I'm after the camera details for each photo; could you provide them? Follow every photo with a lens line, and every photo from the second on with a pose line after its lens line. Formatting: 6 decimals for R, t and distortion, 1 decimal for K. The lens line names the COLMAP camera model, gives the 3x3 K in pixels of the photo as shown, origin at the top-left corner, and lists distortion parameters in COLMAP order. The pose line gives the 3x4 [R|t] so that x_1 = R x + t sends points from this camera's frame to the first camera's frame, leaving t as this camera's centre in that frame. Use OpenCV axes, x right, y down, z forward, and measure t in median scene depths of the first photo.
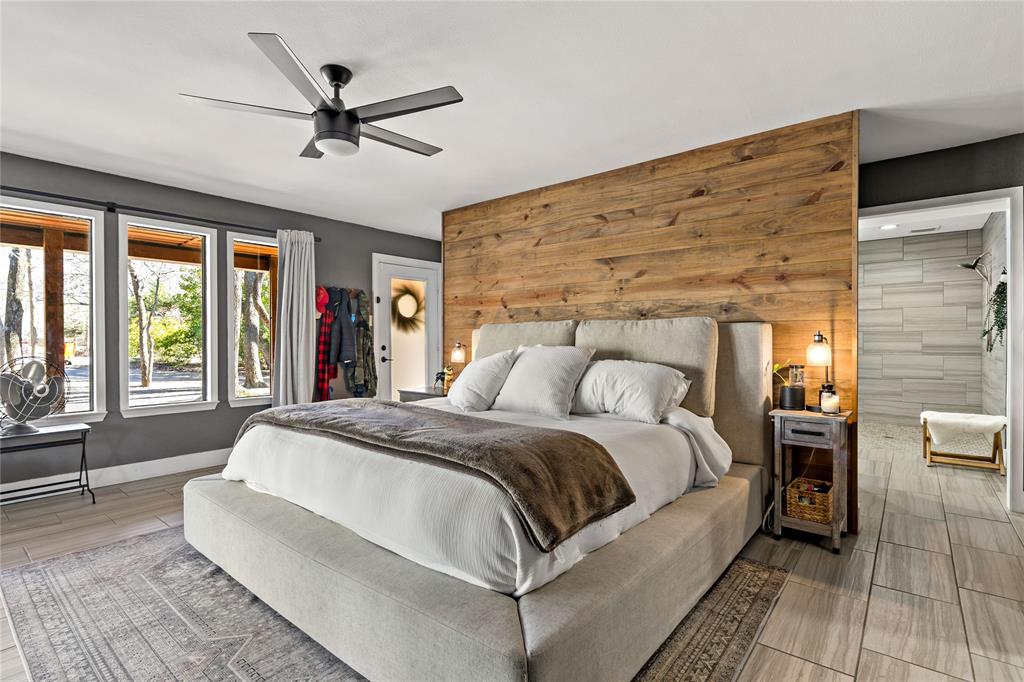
lens RADIAL K [[495.4, 0, 511.0], [0, 495.4, 339.0], [0, 0, 1]] dist [-0.002420, 0.001364]
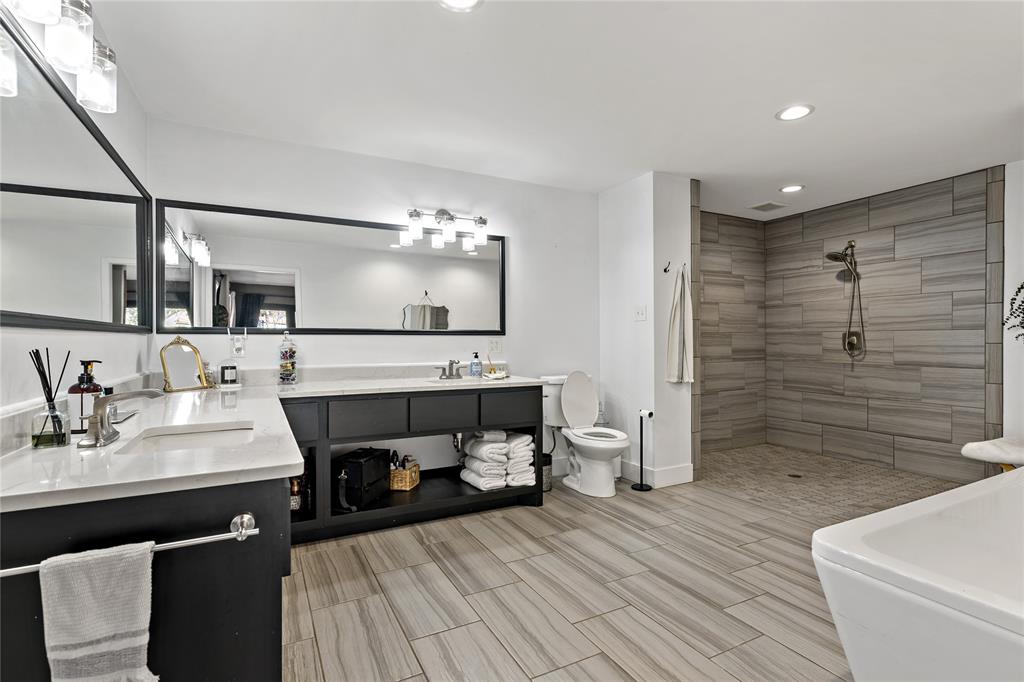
lens RADIAL K [[495.4, 0, 513.3], [0, 495.4, 344.0], [0, 0, 1]] dist [-0.002420, 0.001364]
pose [[0.394698, -0.004458, 0.918800, -0.059439], [0.006445, 0.999977, 0.002083, -0.000482], [-0.918788, 0.005100, 0.394718, 1.017372]]
